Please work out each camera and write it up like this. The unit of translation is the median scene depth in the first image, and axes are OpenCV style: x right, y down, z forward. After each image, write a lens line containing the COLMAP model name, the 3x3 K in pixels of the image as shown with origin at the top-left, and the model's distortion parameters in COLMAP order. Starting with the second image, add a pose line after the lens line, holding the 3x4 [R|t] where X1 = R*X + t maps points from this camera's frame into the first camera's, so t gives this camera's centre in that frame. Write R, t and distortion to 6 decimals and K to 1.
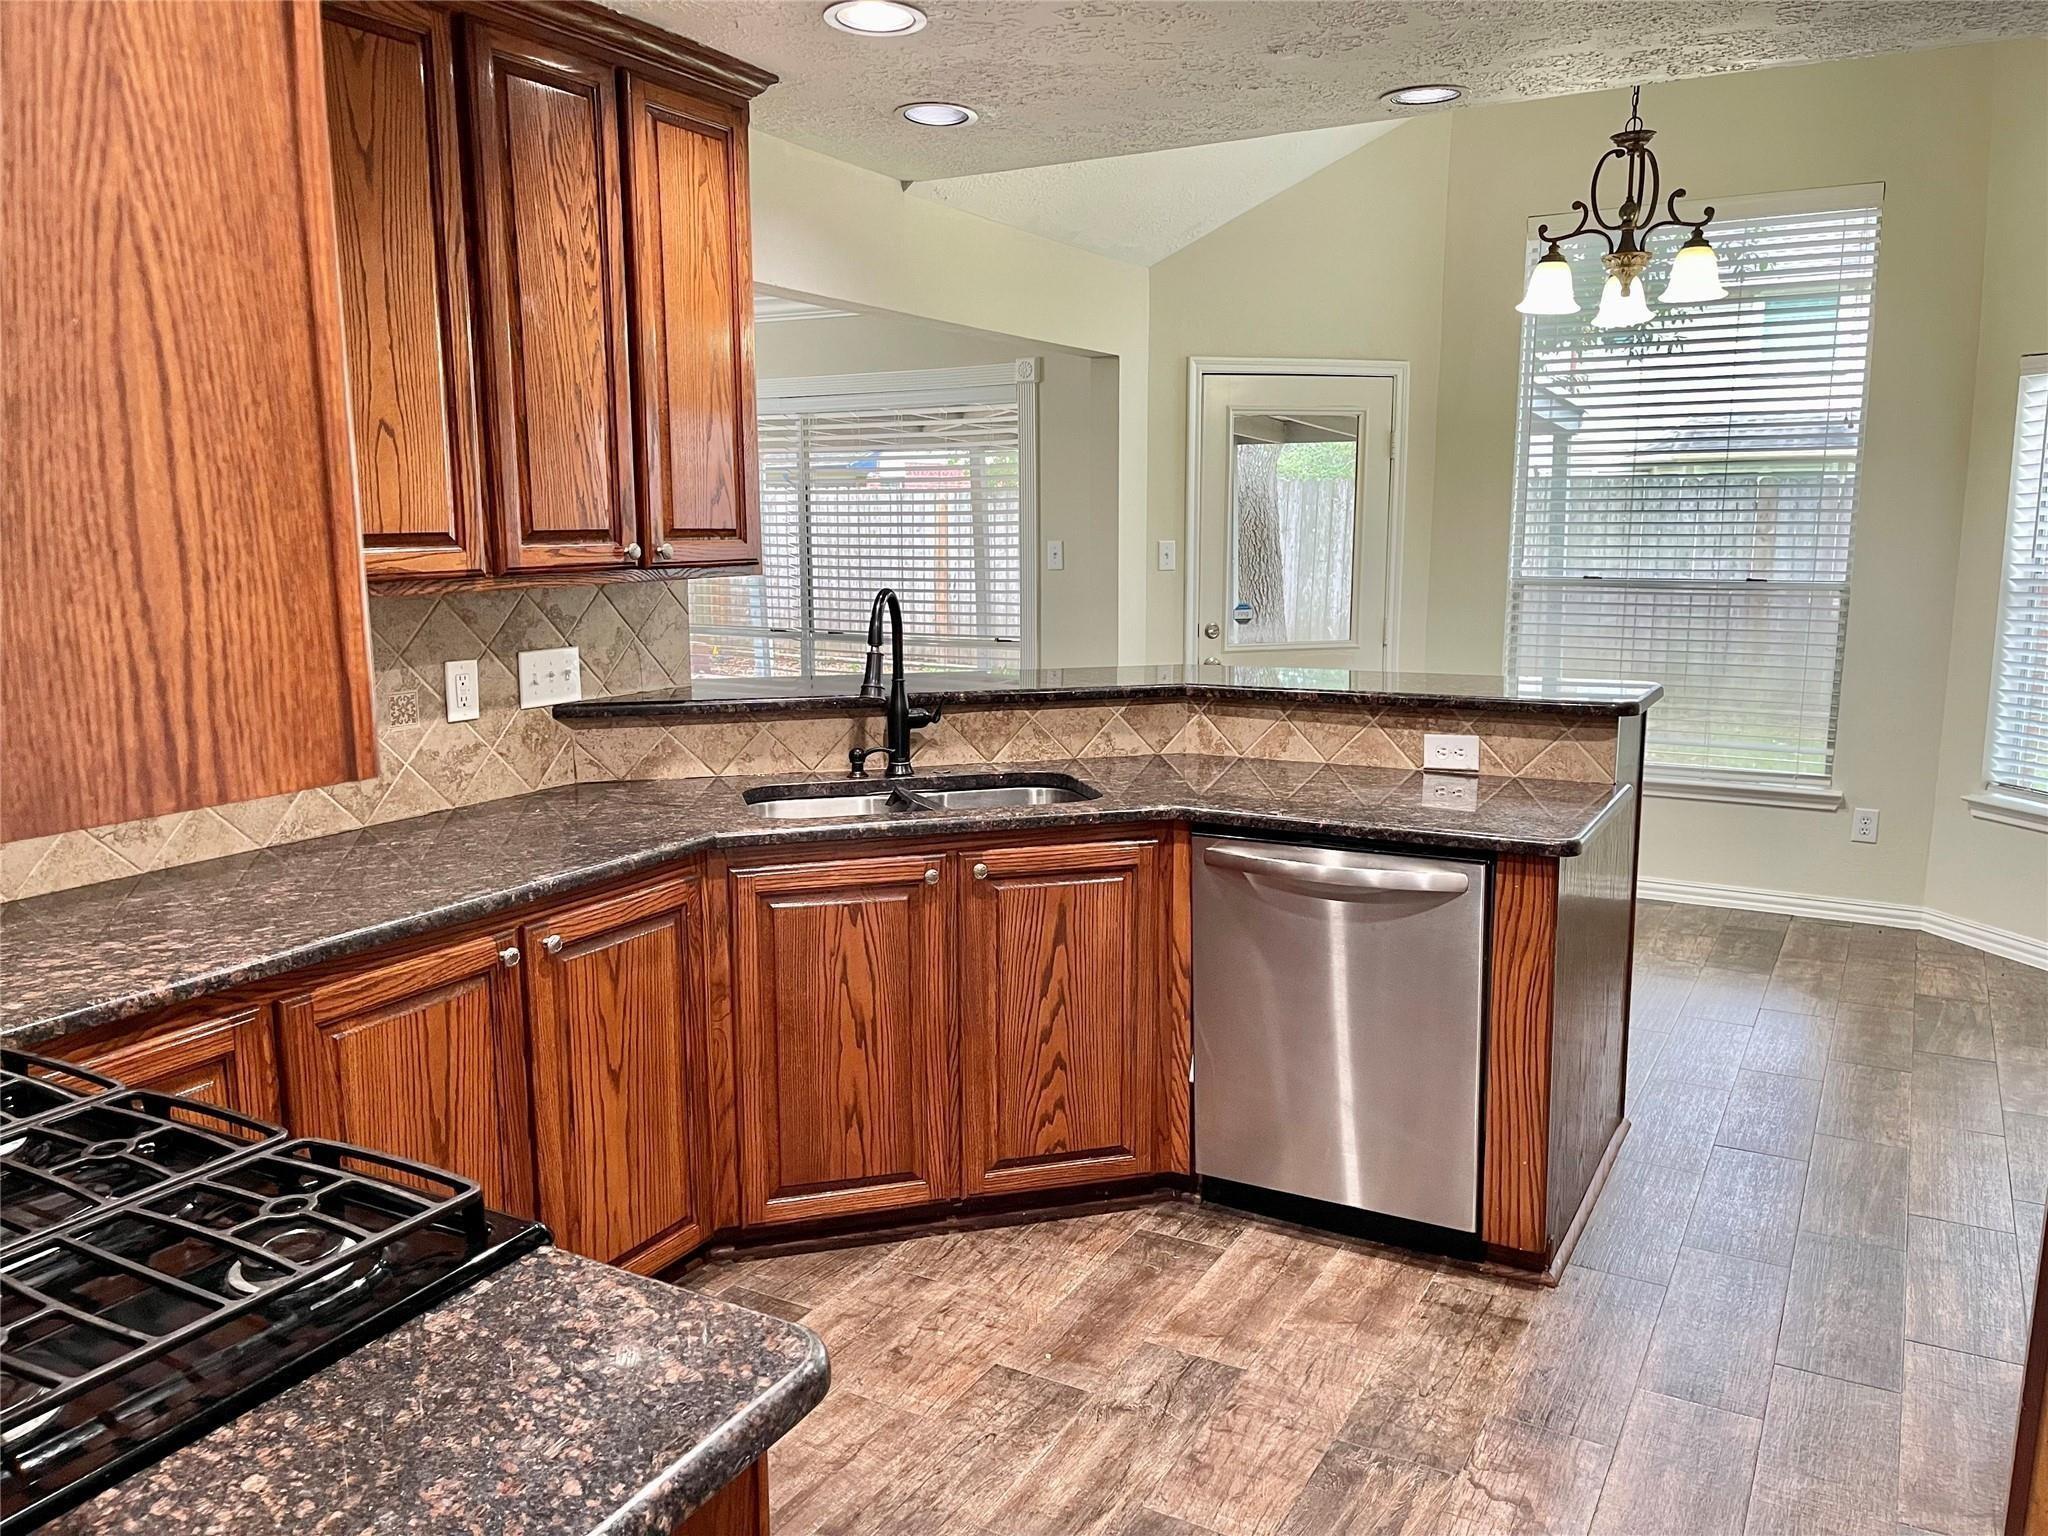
lens RADIAL K [[1545.5, 0, 1024.6], [0, 1545.5, 787.1], [0, 0, 1]] dist [0.090869, -0.131998]
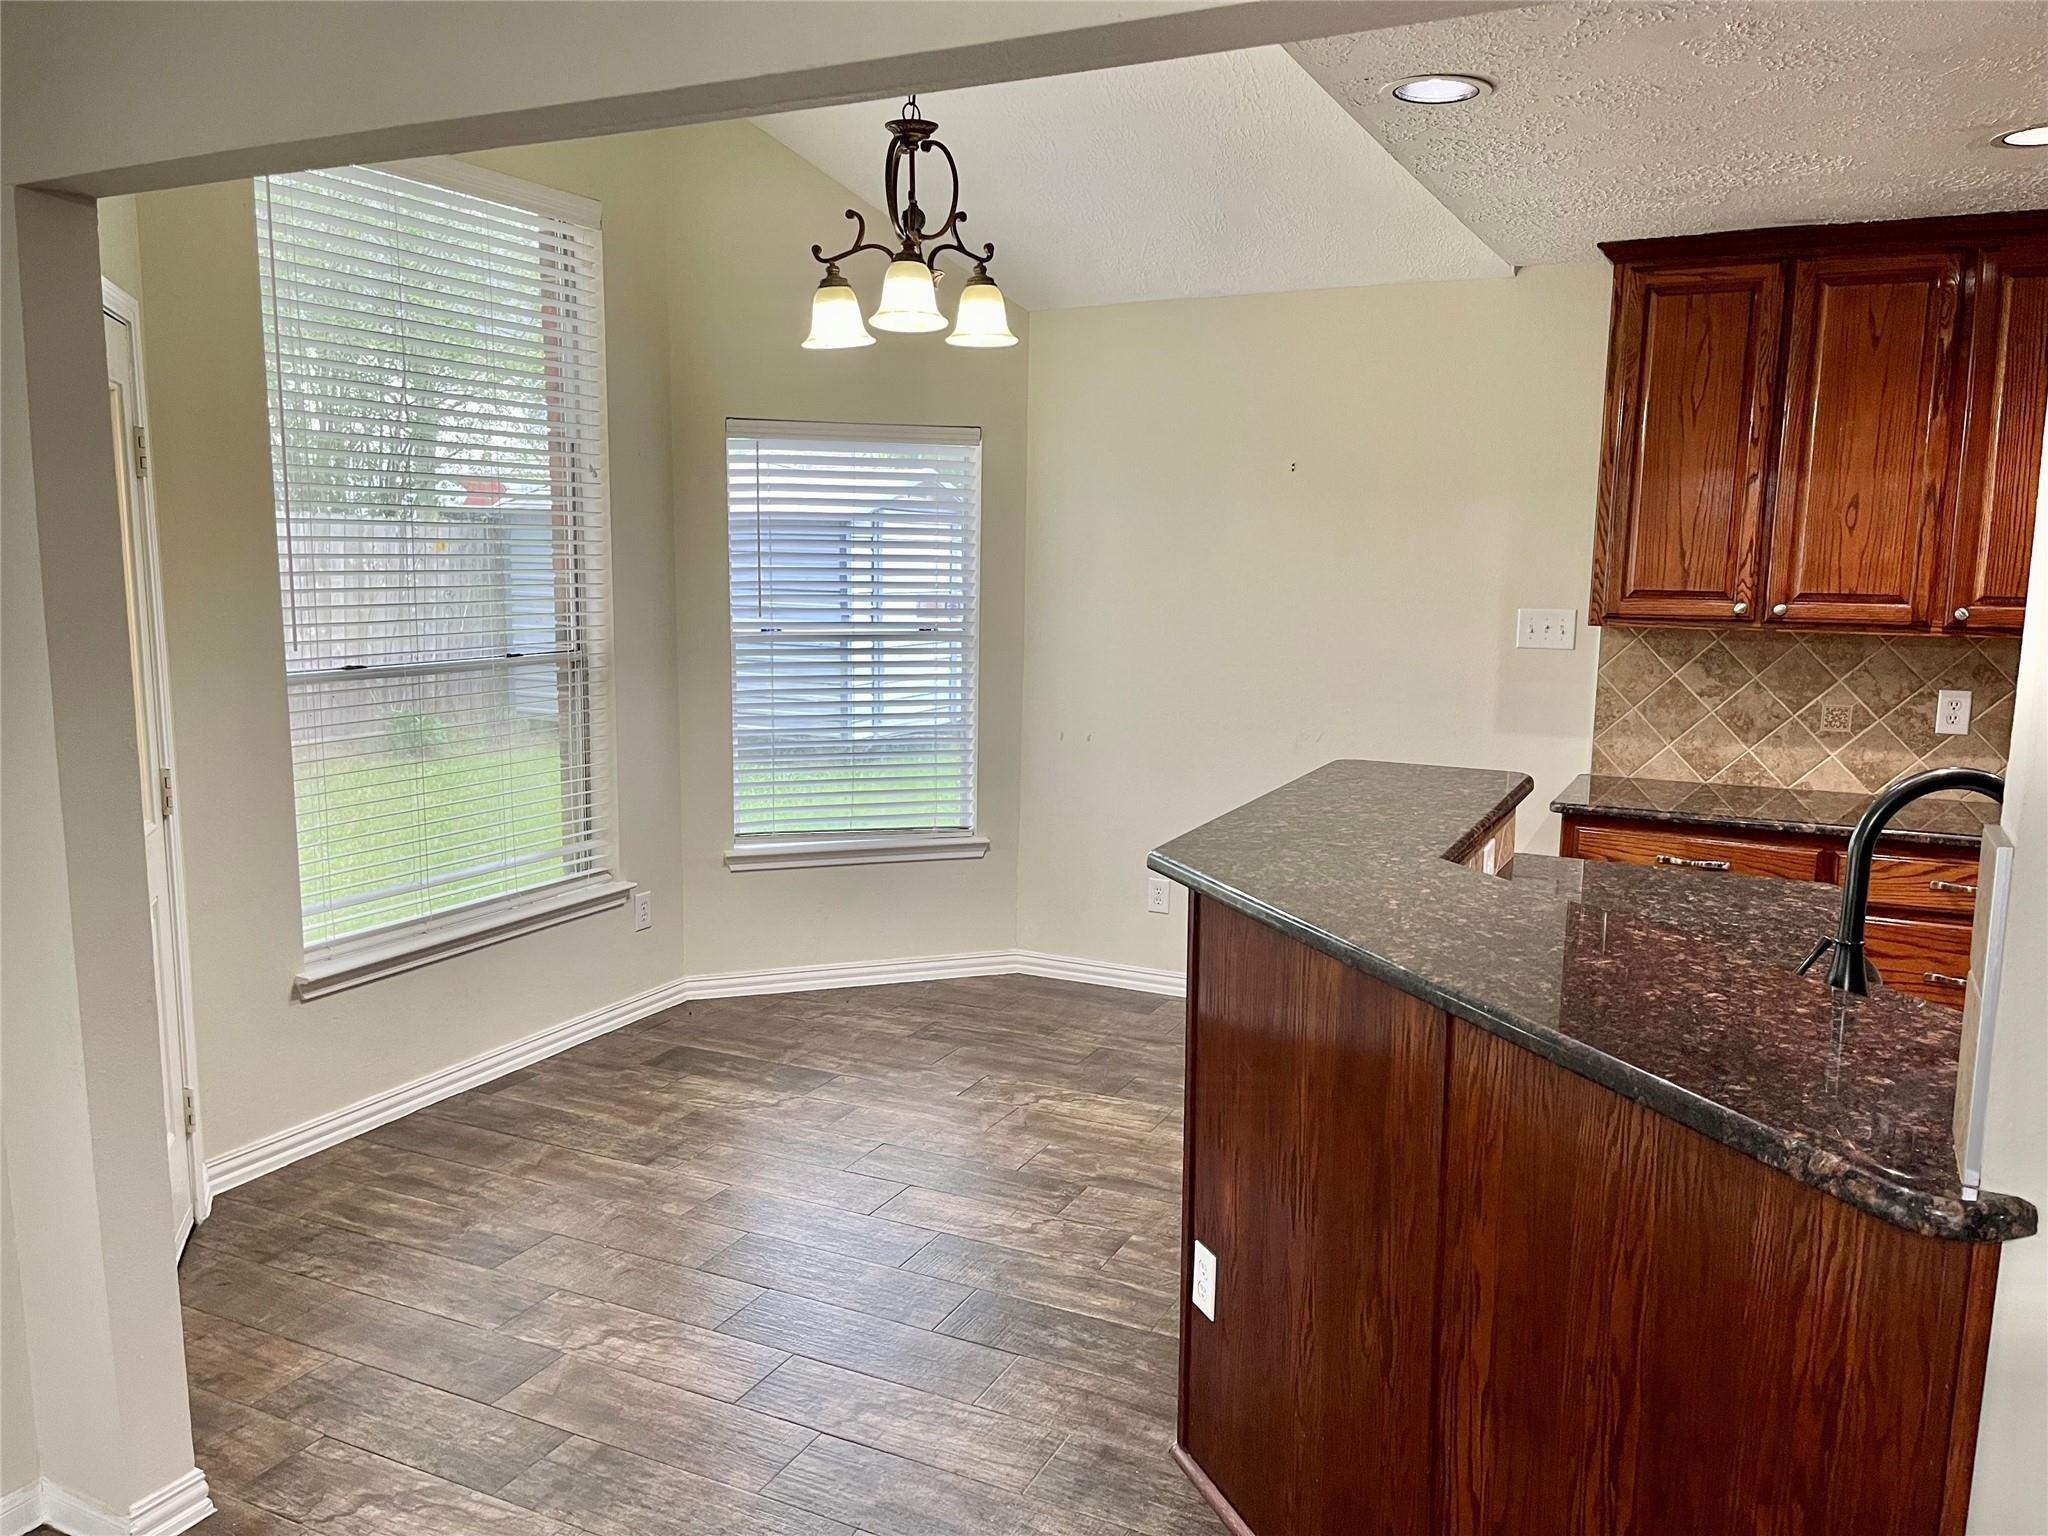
lens RADIAL K [[1545.5, 0, 1024.6], [0, 1545.5, 787.1], [0, 0, 1]] dist [0.090869, -0.131998]
pose [[-0.071861, -0.153448, 0.985540, -0.548714], [0.162236, 0.973138, 0.163347, -0.238267], [-0.984132, 0.171628, -0.045036, 1.216316]]
